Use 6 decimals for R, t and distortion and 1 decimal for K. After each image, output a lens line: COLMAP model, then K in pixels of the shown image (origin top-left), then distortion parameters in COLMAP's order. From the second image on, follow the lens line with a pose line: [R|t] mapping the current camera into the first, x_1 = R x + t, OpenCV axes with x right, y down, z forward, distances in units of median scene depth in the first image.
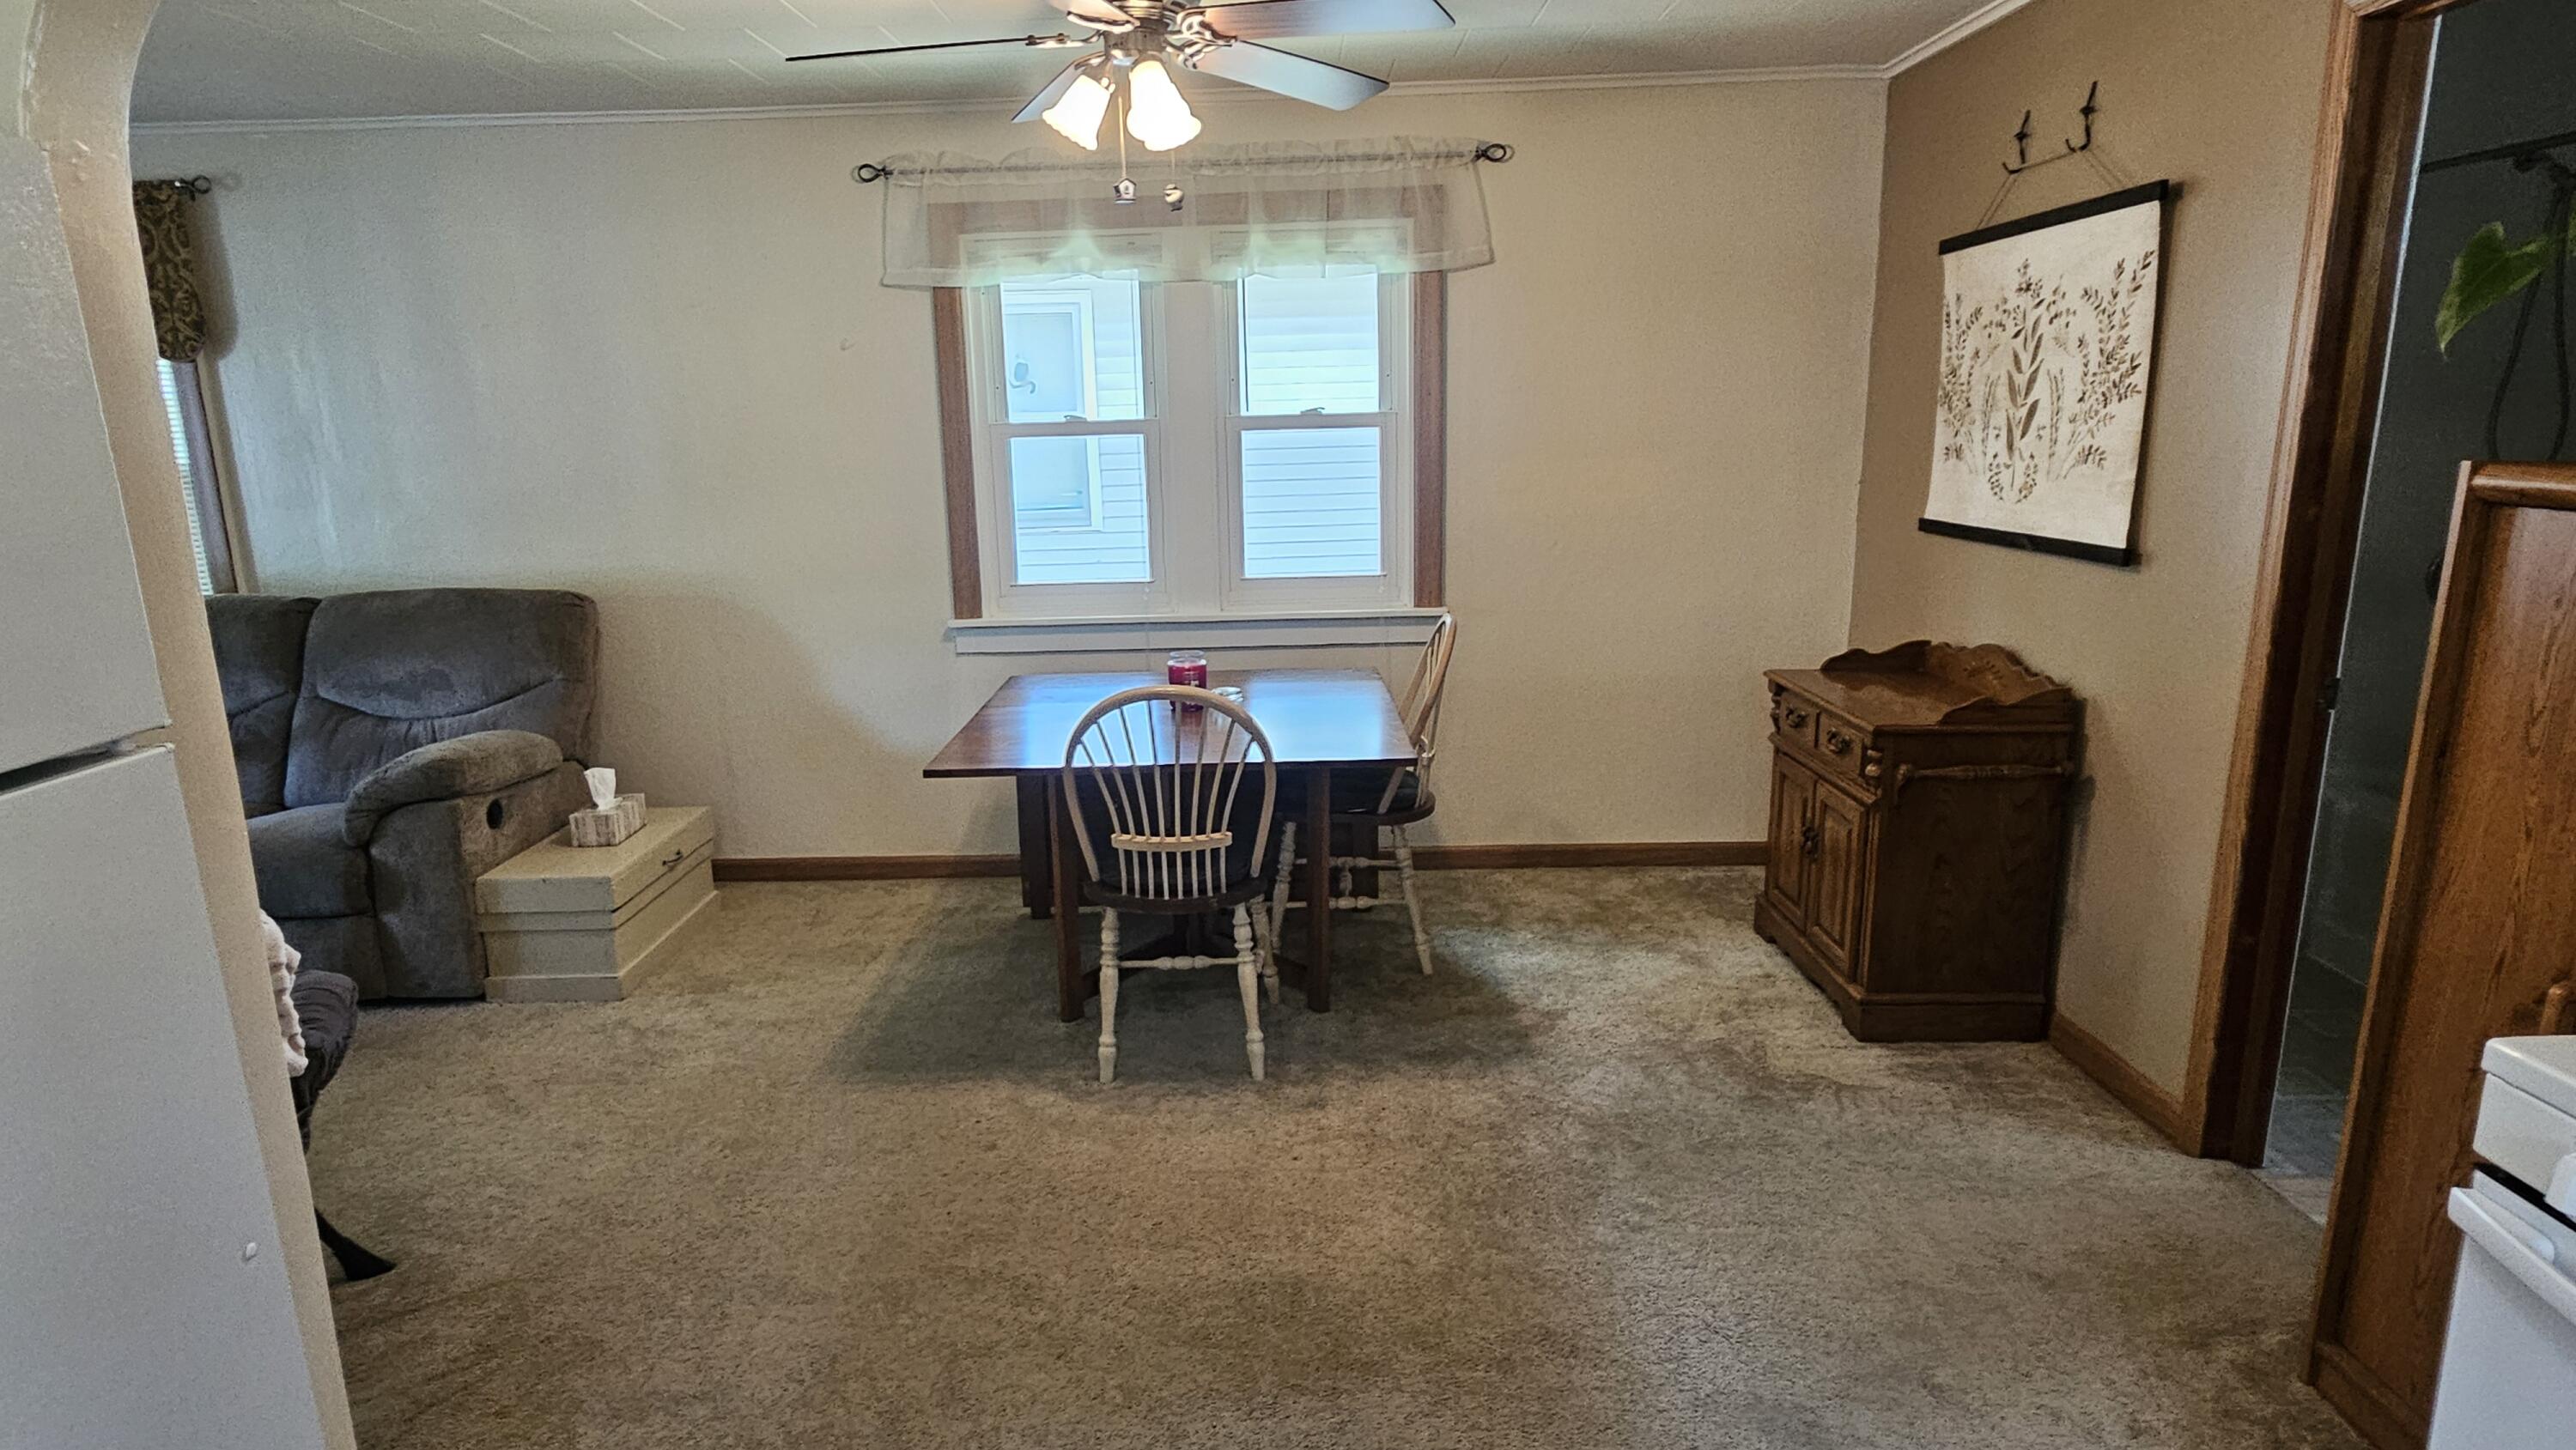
lens RADIAL K [[1438.0, 0, 1249.0], [0, 1438.0, 742.6], [0, 0, 1]] dist [-0.002355, -0.000456]
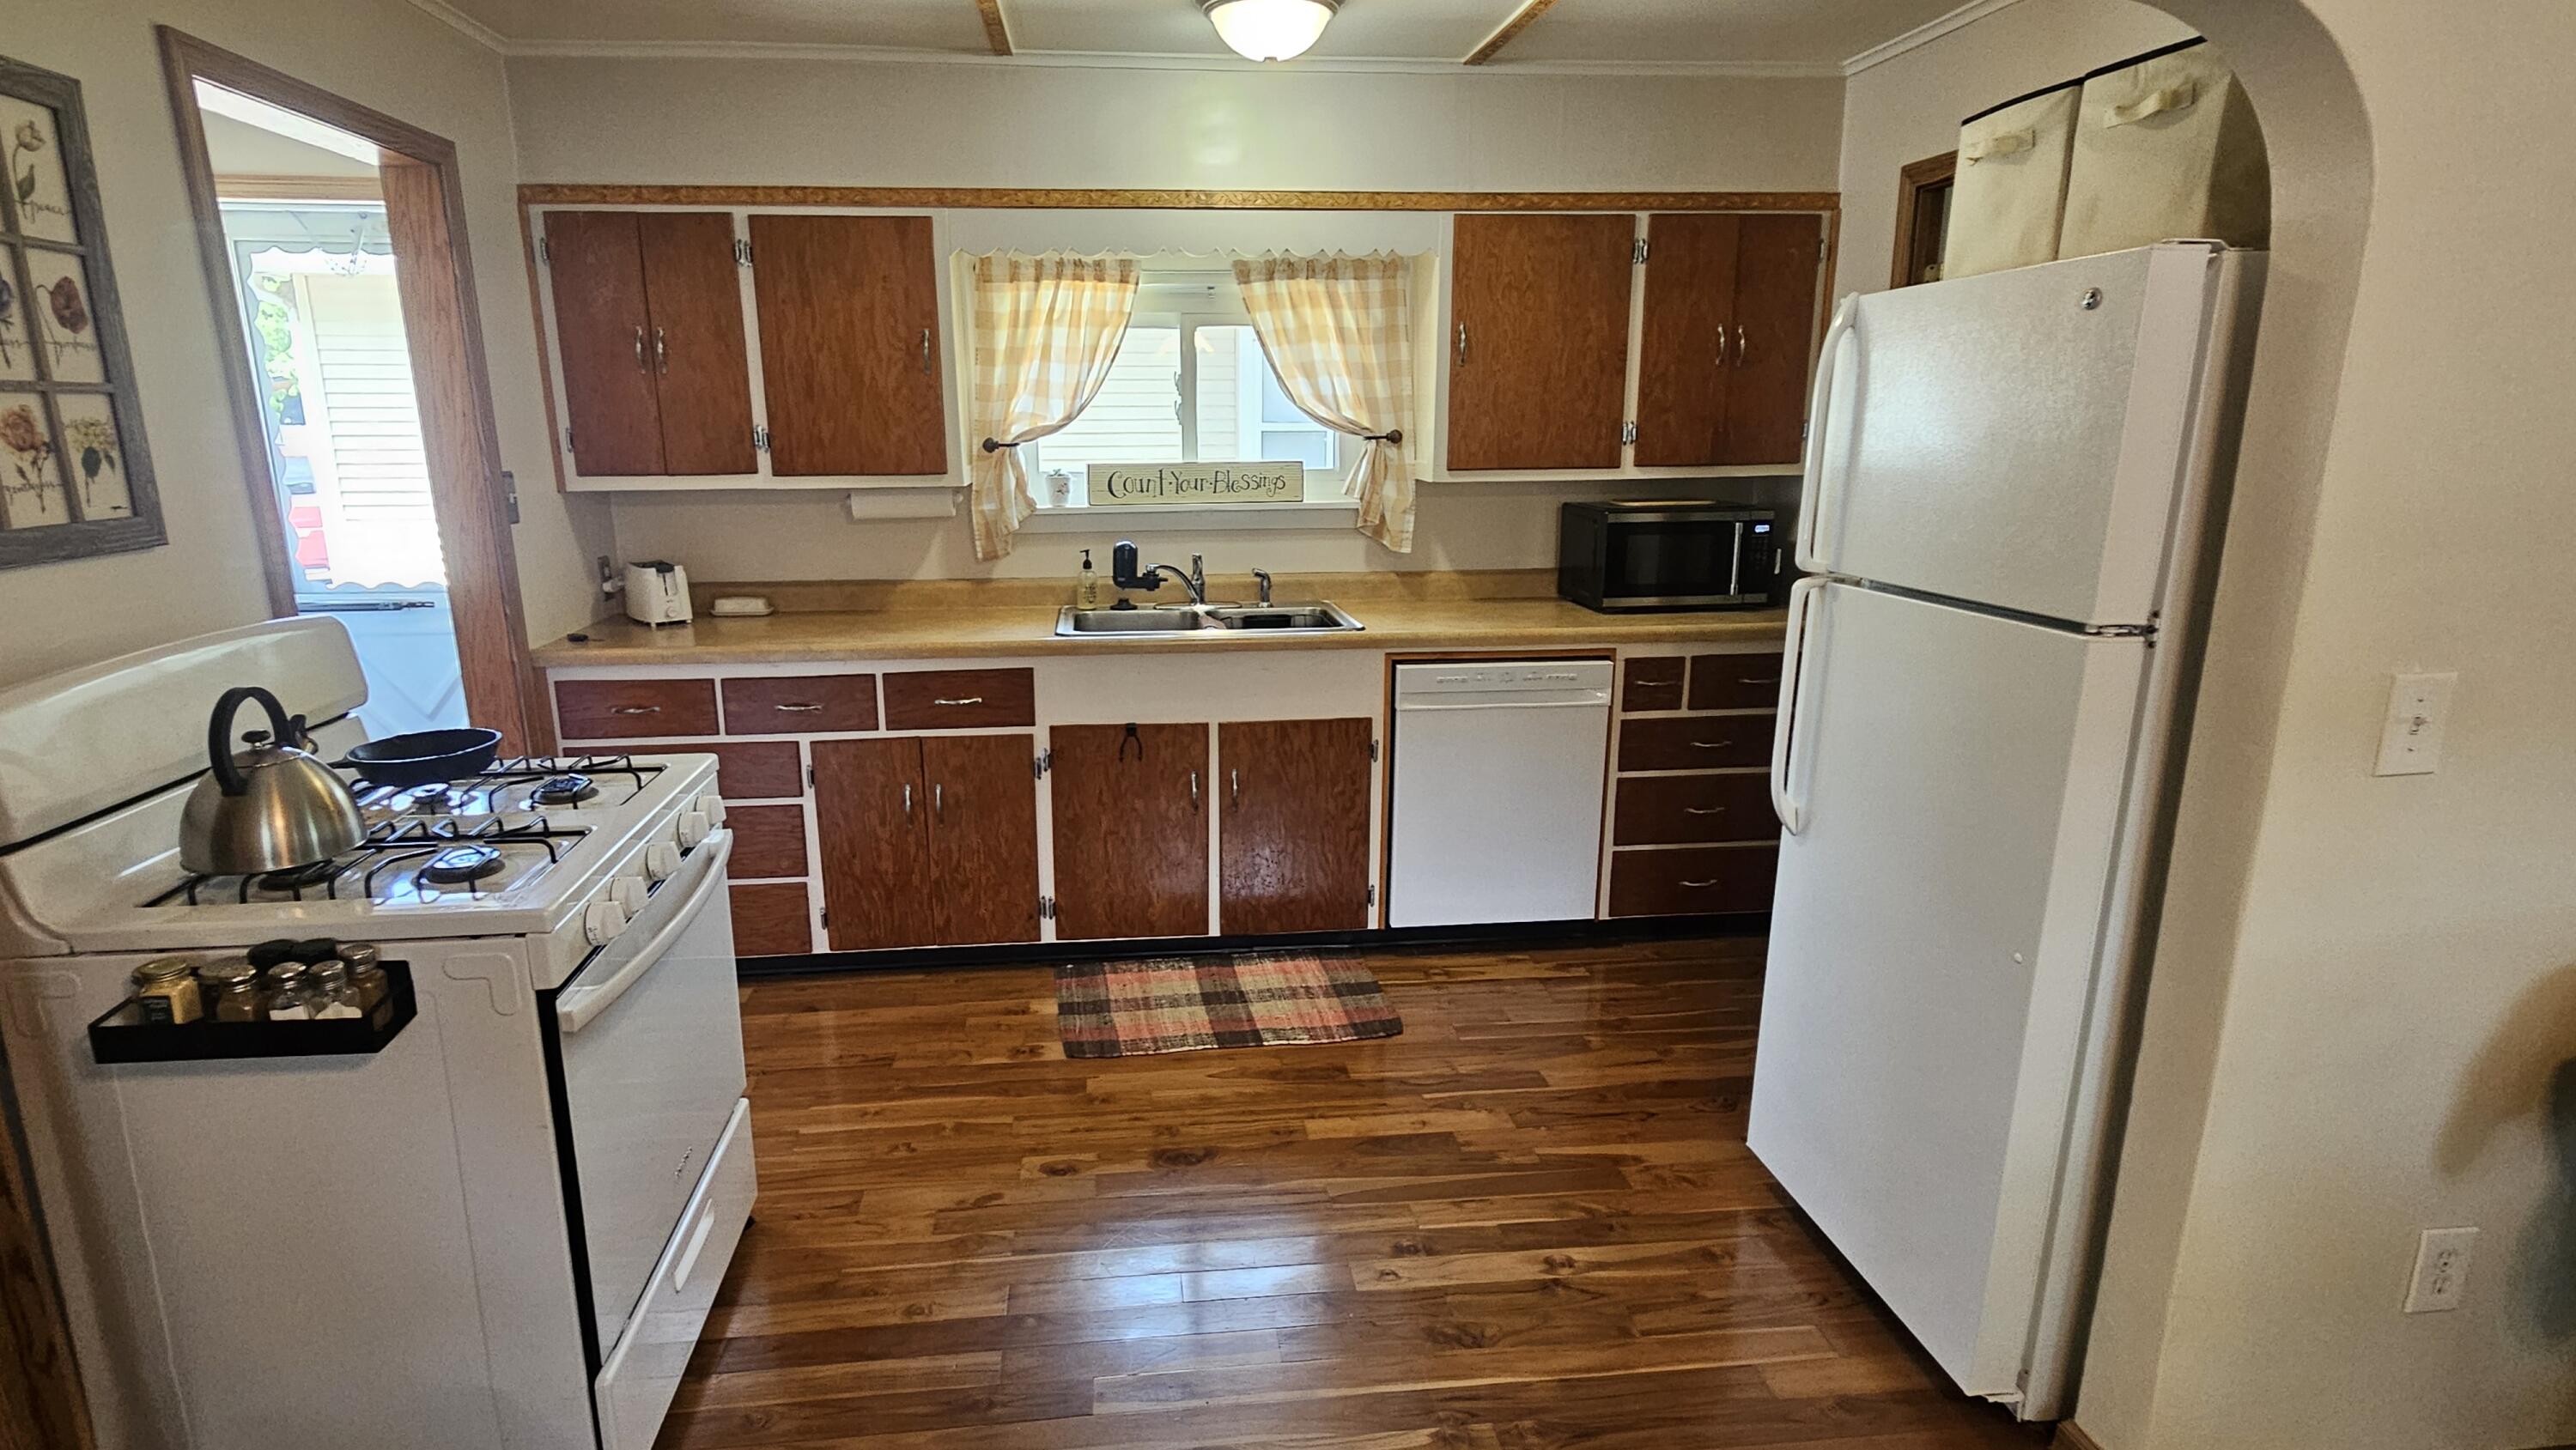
lens RADIAL K [[1309.2, 0, 1248.8], [0, 1309.2, 731.0], [0, 0, 1]] dist [0.003816, -0.000420]
pose [[-0.990559, 0.061286, -0.122626, 0.102763], [0.000105, 0.894843, 0.446381, -0.172907], [0.137088, 0.442154, -0.886401, 0.689594]]
